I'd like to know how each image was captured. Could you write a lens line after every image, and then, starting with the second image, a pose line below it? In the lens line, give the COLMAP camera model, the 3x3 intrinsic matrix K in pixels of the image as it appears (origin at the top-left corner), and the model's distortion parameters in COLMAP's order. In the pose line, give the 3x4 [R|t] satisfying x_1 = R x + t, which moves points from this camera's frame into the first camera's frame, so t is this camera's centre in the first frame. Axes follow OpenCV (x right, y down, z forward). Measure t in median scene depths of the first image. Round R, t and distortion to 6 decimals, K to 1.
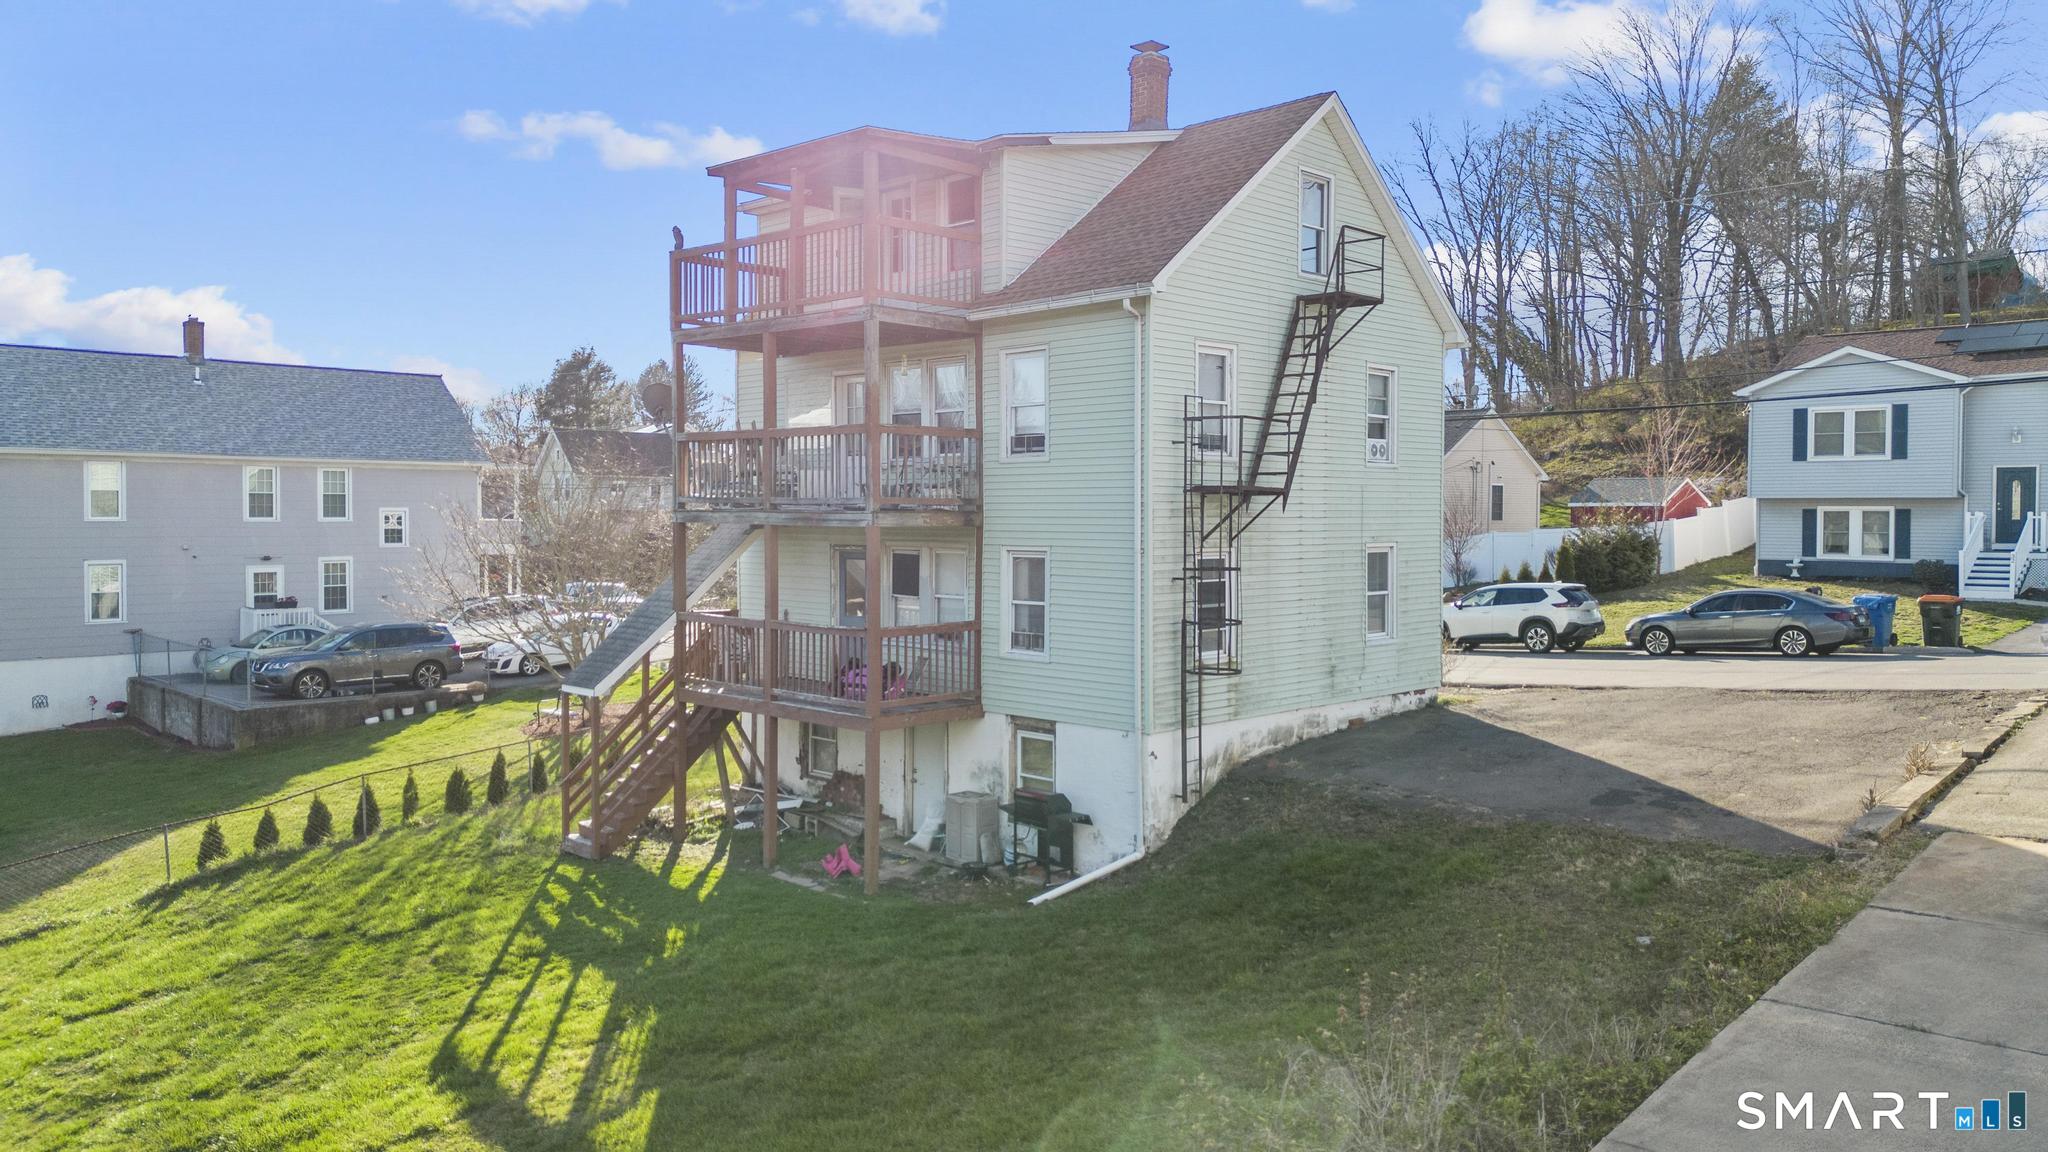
lens RADIAL K [[1423.8, 0, 1024.0], [0, 1423.8, 576.0], [0, 0, 1]] dist [0.112021, -0.115918]
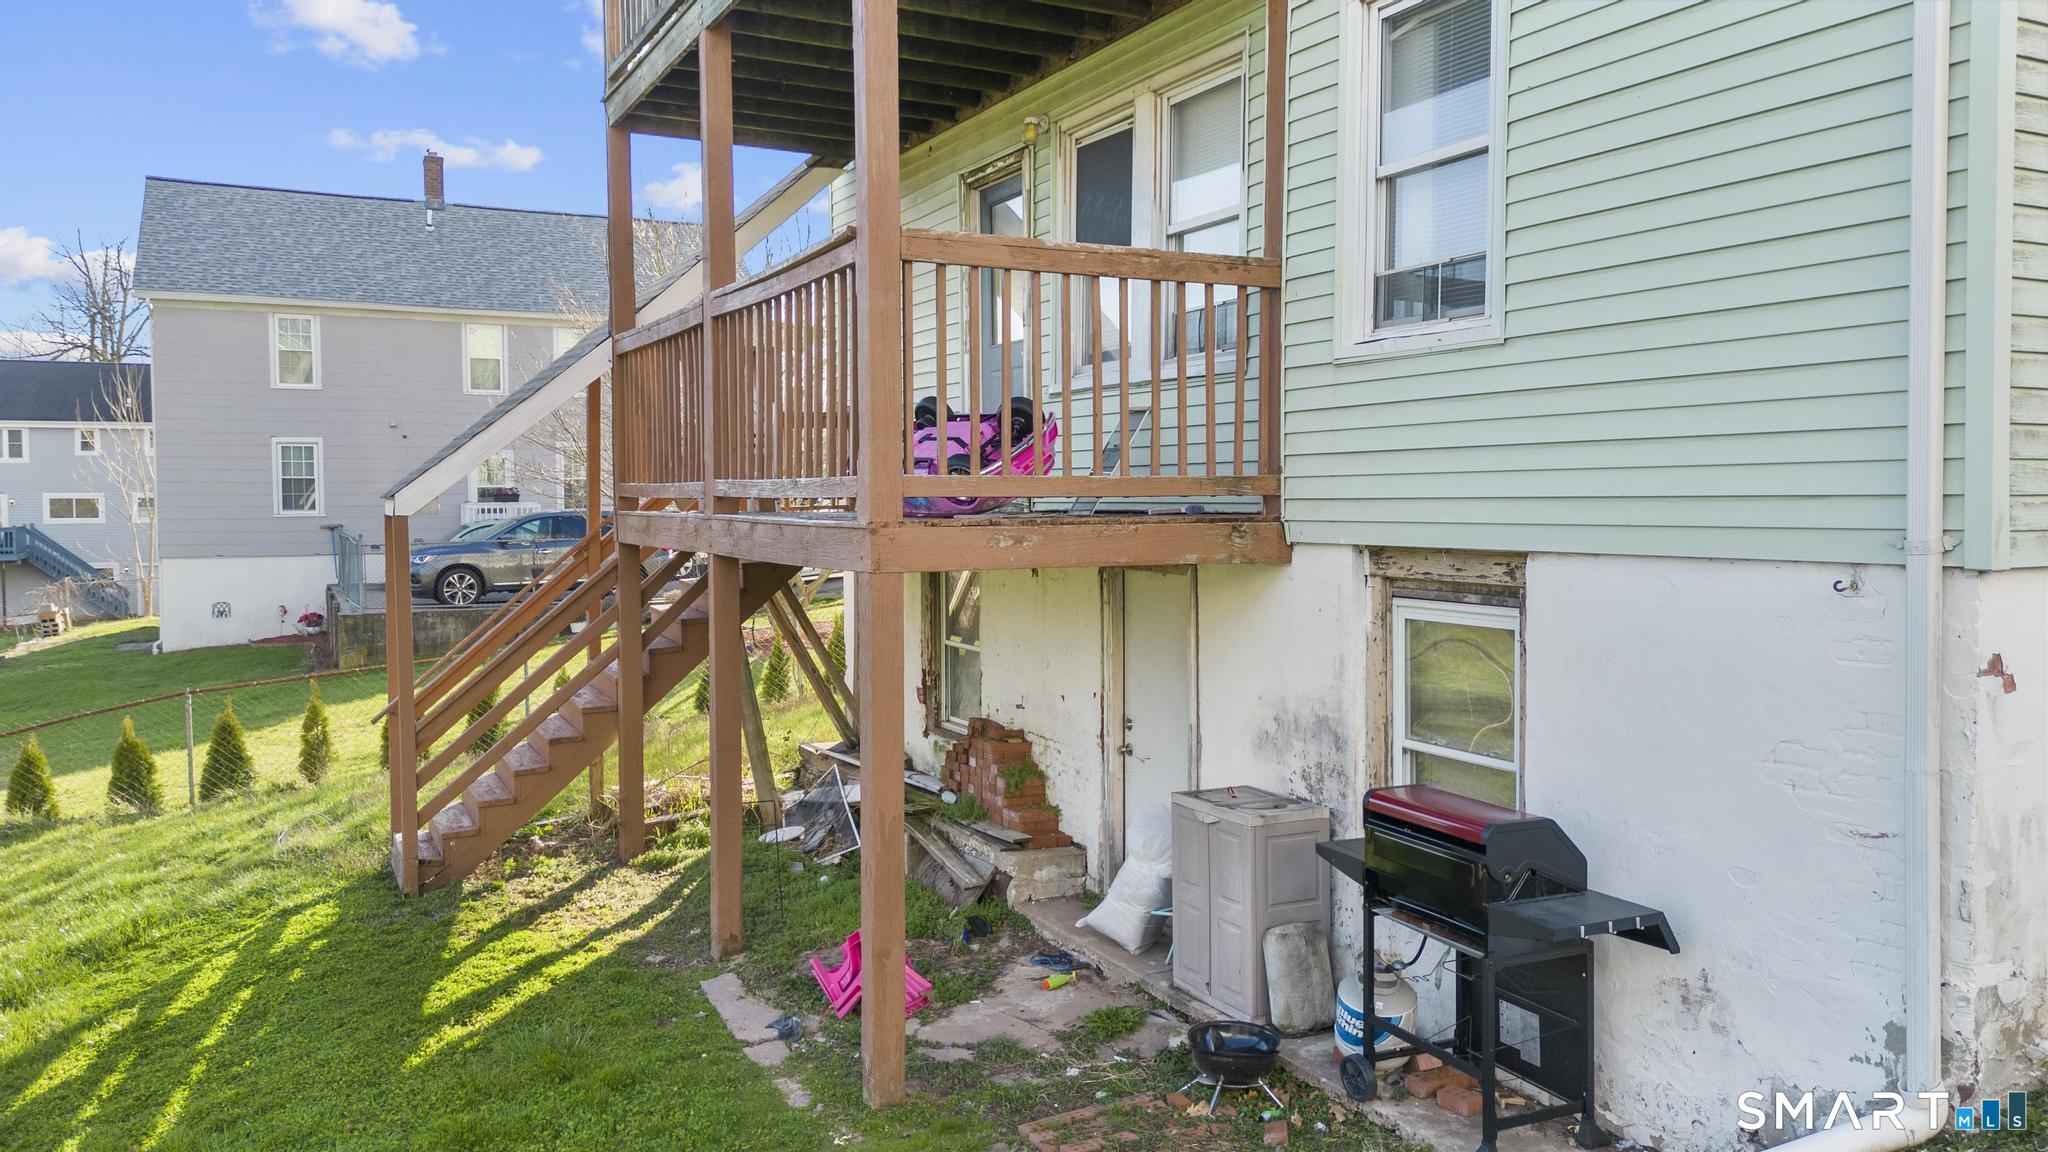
lens RADIAL K [[1451.8, 0, 1054.9], [0, 1451.8, 575.8], [0, 0, 1]] dist [0.045762, -0.000291]
pose [[0.956719, 0.009436, -0.290862, 0.016340], [-0.004704, 0.999845, 0.016966, 0.096519], [0.290977, -0.014864, 0.956615, 0.667179]]
